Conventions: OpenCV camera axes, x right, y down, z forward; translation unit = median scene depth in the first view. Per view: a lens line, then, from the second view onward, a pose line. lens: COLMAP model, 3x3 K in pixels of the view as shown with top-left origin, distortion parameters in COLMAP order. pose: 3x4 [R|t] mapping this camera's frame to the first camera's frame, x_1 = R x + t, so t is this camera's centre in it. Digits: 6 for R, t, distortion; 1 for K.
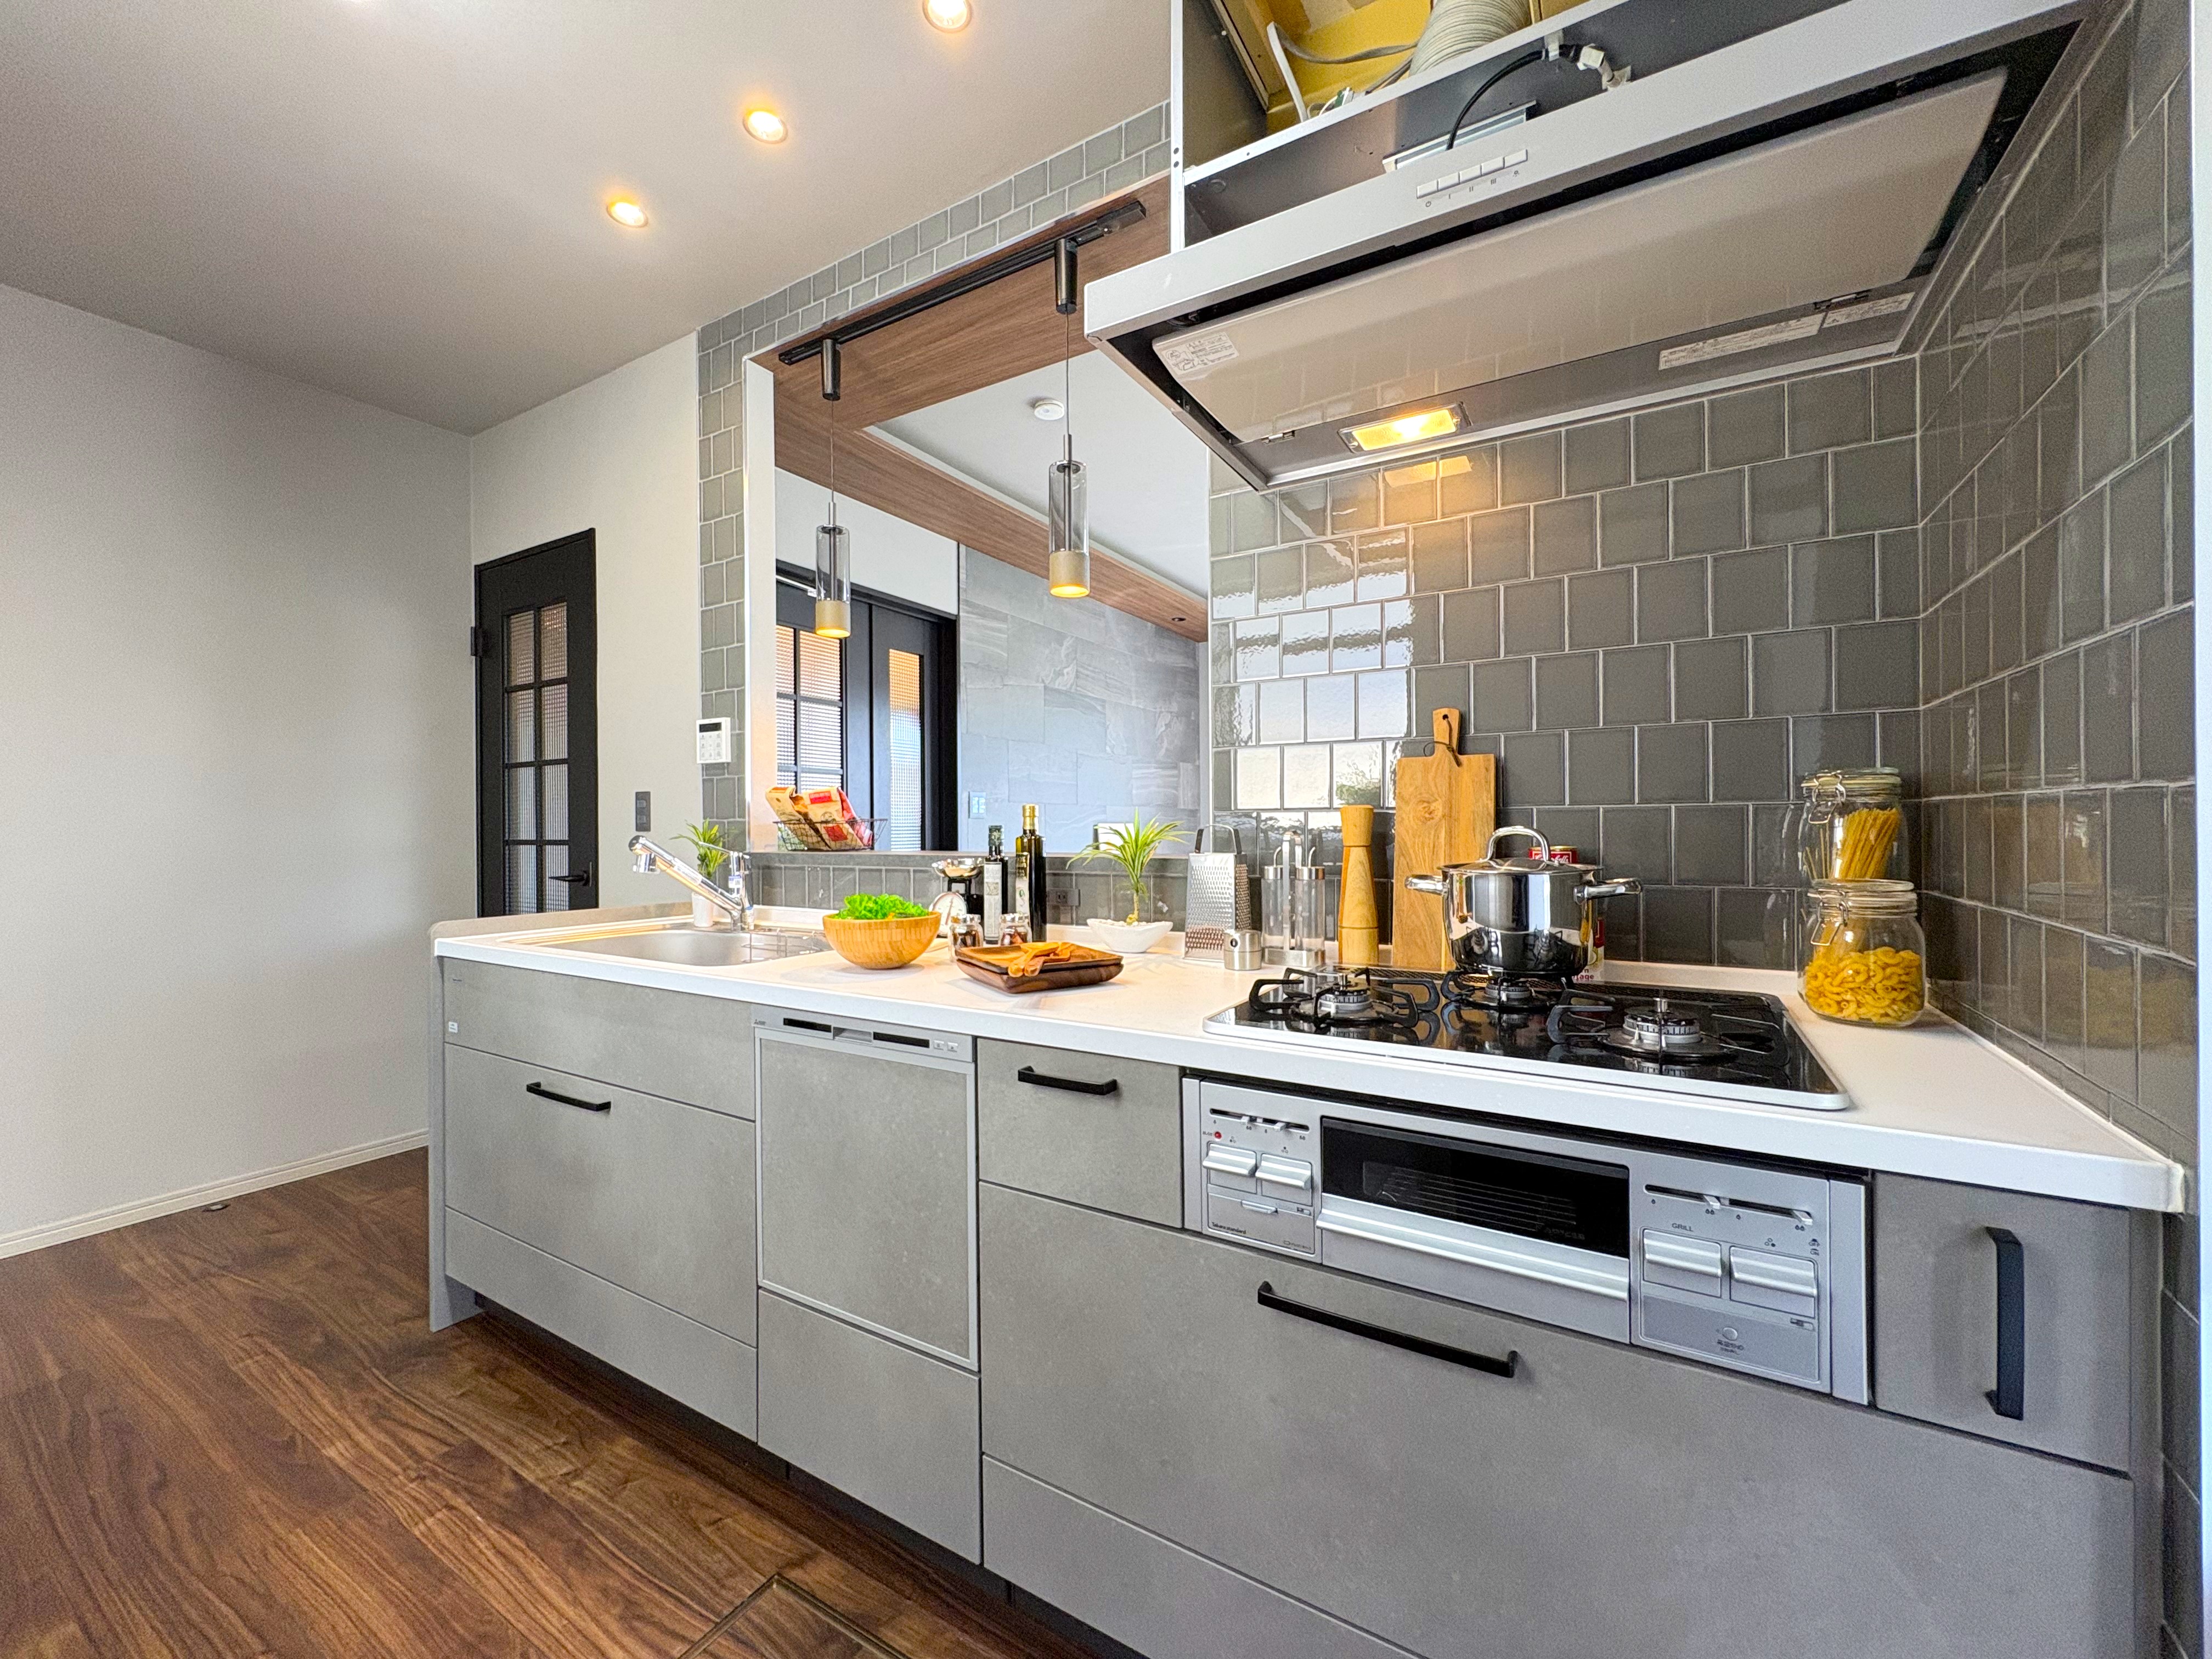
lens RADIAL K [[880.3, 0, 1101.5], [0, 880.3, 829.6], [0, 0, 1]] dist [-0.004160, 0.000703]
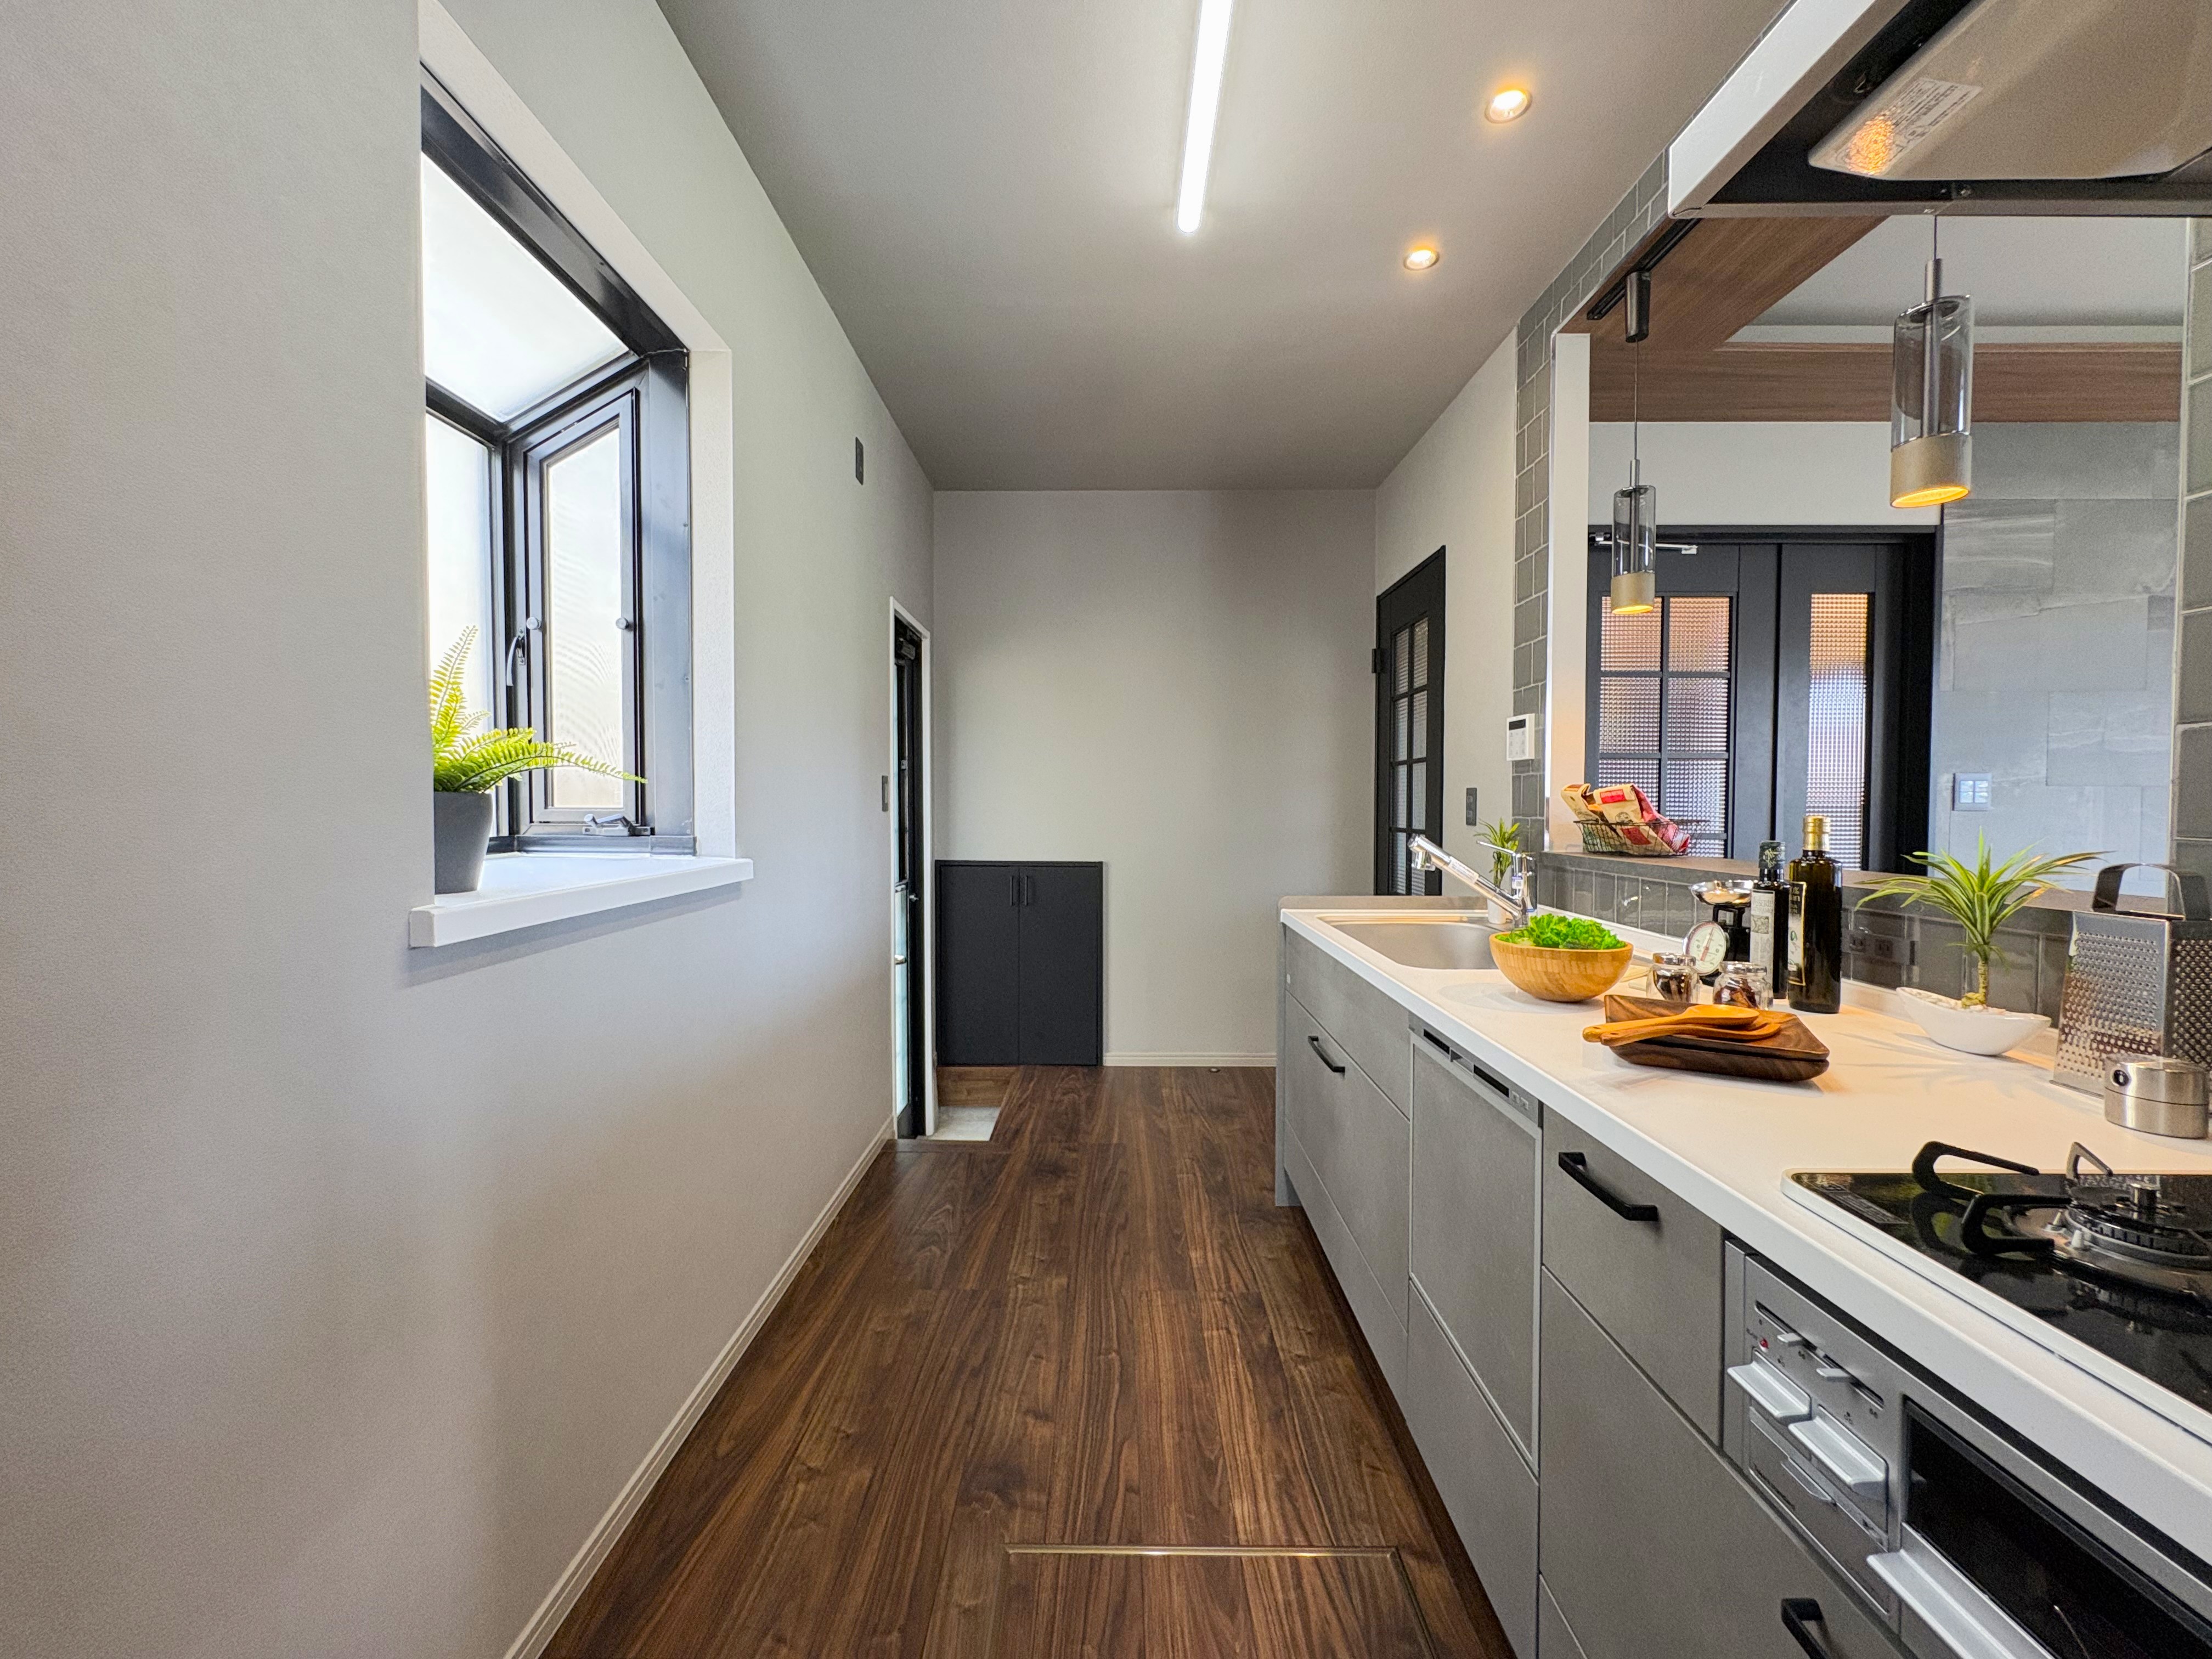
lens RADIAL K [[880.3, 0, 1104.9], [0, 880.3, 829.5], [0, 0, 1]] dist [-0.004160, 0.000703]
pose [[0.509048, 0.032581, -0.860121, 0.213418], [-0.006805, 0.999404, 0.033829, -0.033262], [0.860711, -0.011367, 0.508967, 0.106736]]
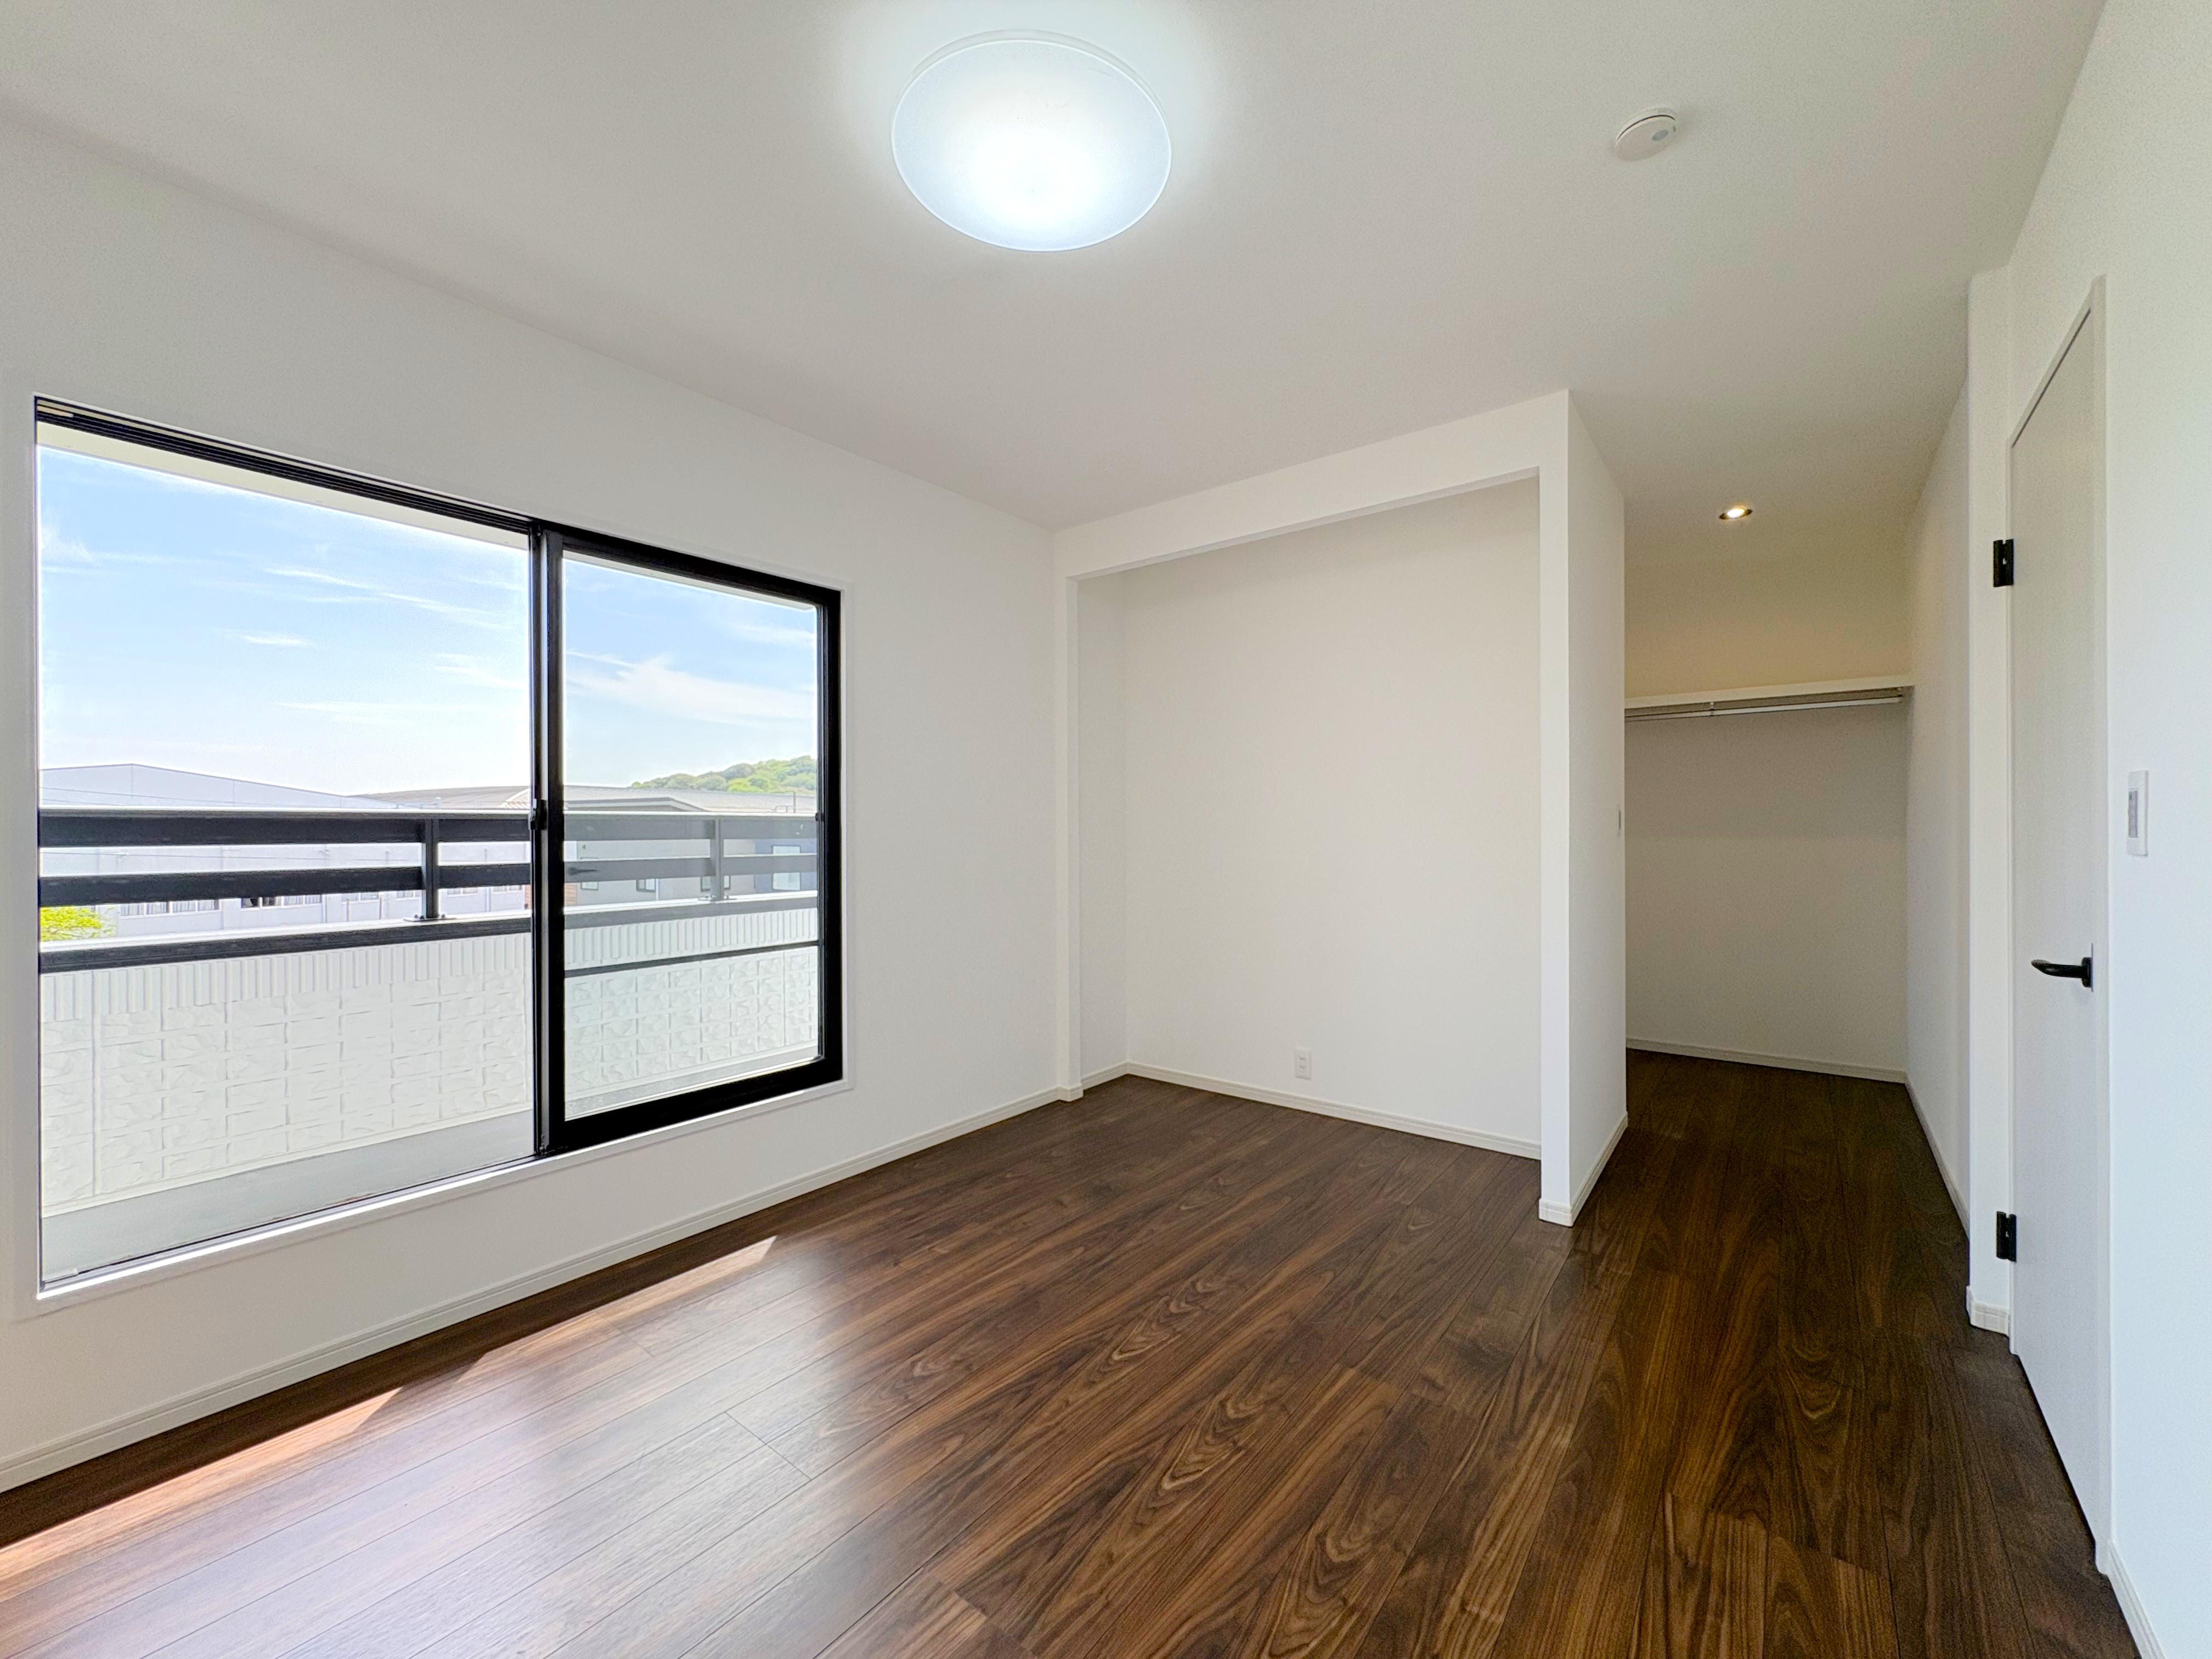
lens RADIAL K [[880.3, 0, 1099.1], [0, 880.3, 825.6], [0, 0, 1]] dist [-0.004160, 0.000703]
pose [[0.127474, 0.007092, 0.991817, -1.208934], [0.003158, 0.999966, -0.007556, -0.036575], [-0.991837, 0.004096, 0.127447, 0.884803]]
